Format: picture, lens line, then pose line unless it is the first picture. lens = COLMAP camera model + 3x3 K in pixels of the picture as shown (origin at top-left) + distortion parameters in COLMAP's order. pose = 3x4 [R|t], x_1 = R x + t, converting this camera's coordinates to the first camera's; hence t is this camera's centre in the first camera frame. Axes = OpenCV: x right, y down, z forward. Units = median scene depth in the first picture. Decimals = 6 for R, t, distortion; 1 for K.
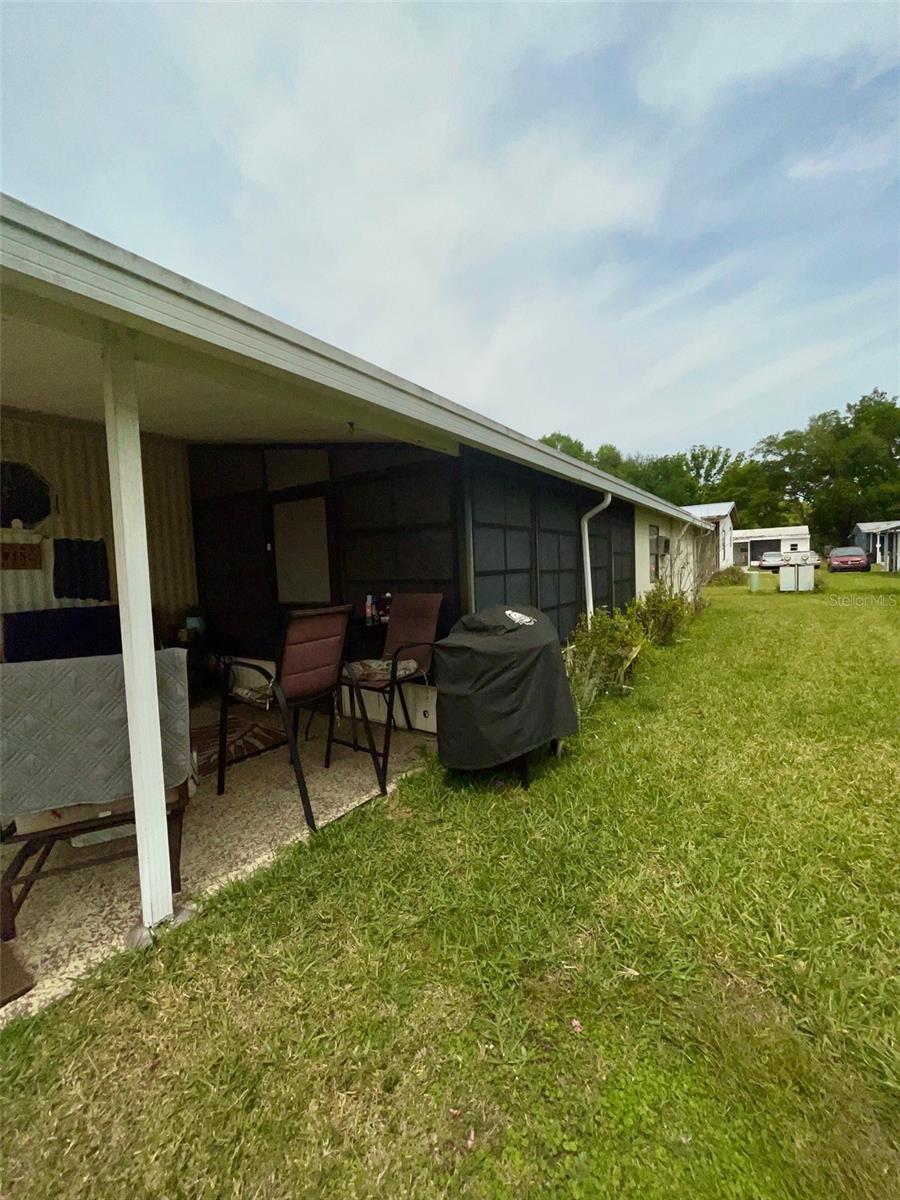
lens RADIAL K [[488.1, 0, 450.1], [0, 488.1, 597.7], [0, 0, 1]] dist [-0.002559, 0.000246]
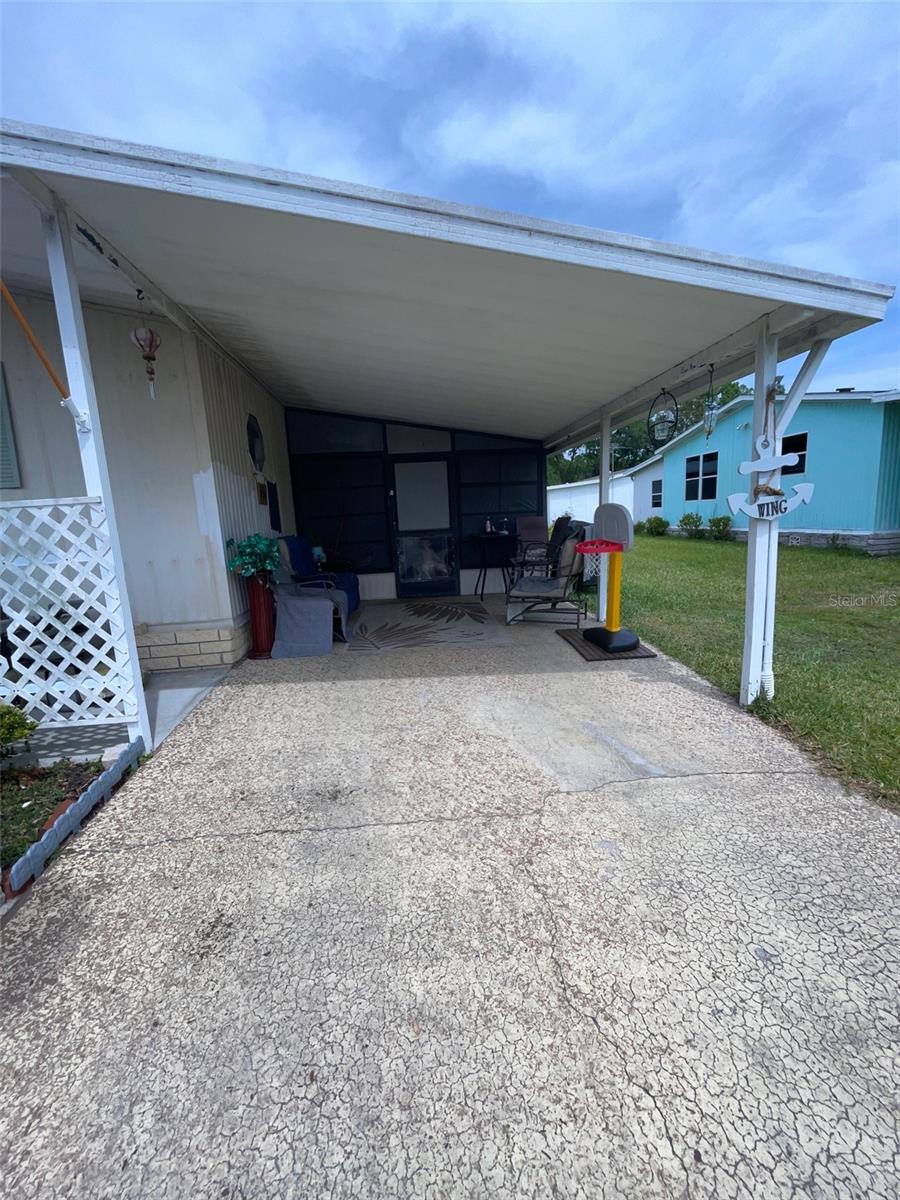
lens RADIAL K [[488.1, 0, 449.3], [0, 488.1, 593.1], [0, 0, 1]] dist [-0.002559, 0.000246]
pose [[0.772419, -0.112122, 0.625138, -1.302149], [0.062978, 0.992964, 0.100278, 0.063647], [-0.631983, -0.038087, 0.774046, -0.266622]]
